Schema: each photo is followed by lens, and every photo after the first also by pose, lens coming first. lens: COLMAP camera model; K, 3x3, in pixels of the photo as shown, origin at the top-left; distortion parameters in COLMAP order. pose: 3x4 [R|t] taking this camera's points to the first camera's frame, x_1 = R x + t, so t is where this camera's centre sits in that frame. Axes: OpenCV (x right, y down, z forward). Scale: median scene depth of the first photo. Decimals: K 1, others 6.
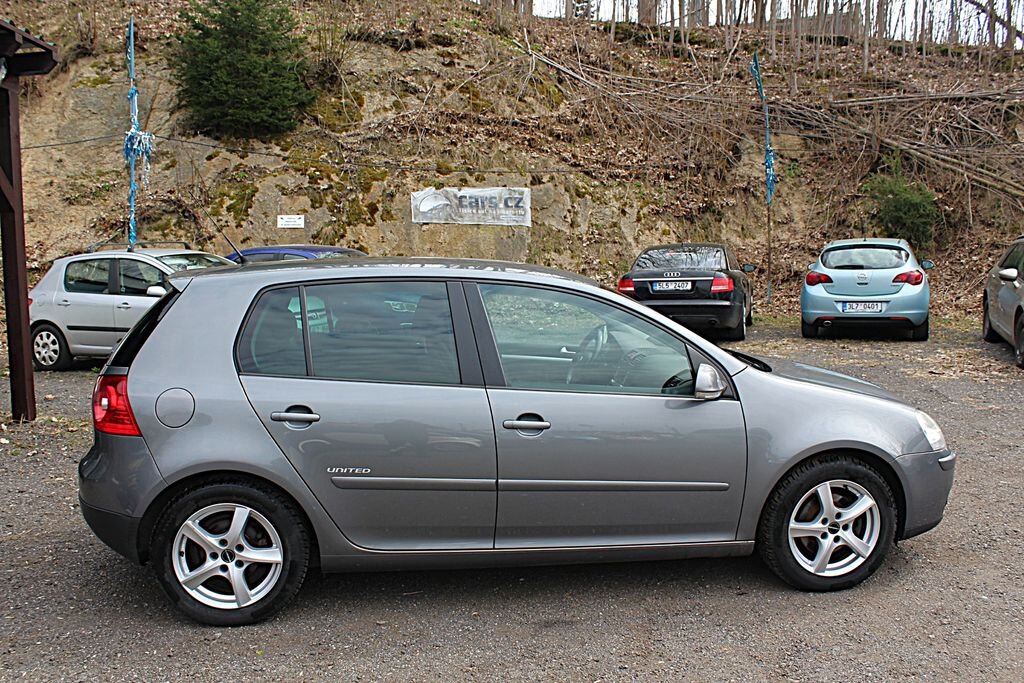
lens RADIAL K [[925.1, 0, 508.3], [0, 925.1, 343.8], [0, 0, 1]] dist [-0.167146, 0.171205]
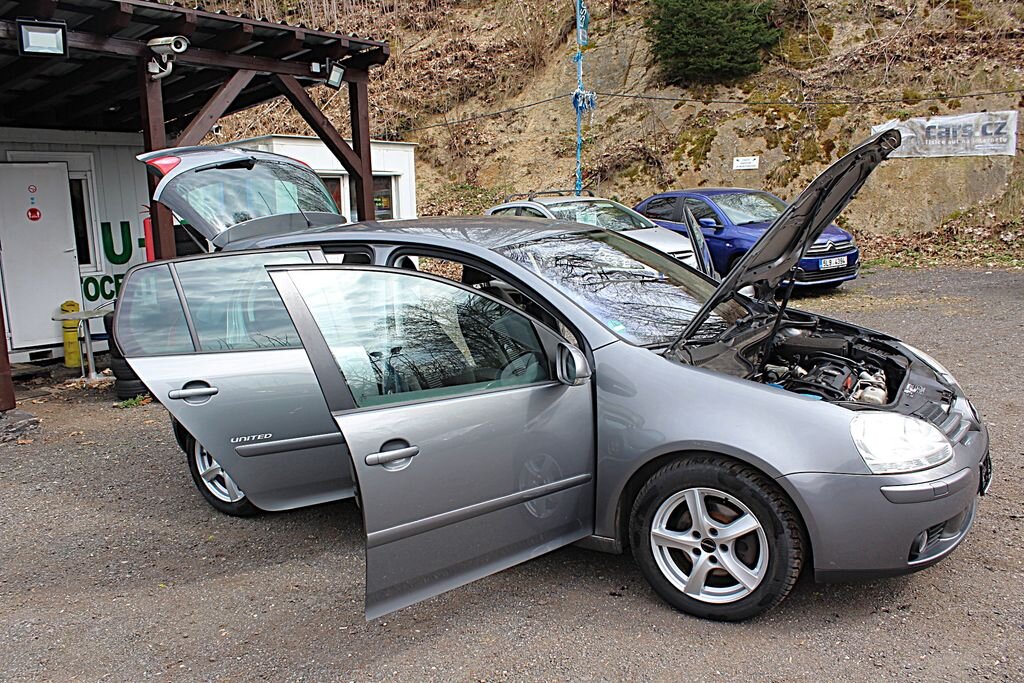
lens RADIAL K [[872.5, 0, 508.0], [0, 872.5, 349.0], [0, 0, 1]] dist [-0.171700, 0.162043]
pose [[0.769742, 0.071555, -0.634332, 0.171465], [-0.016052, 0.995553, 0.092823, -0.010081], [0.638154, -0.061267, 0.767468, 0.074127]]
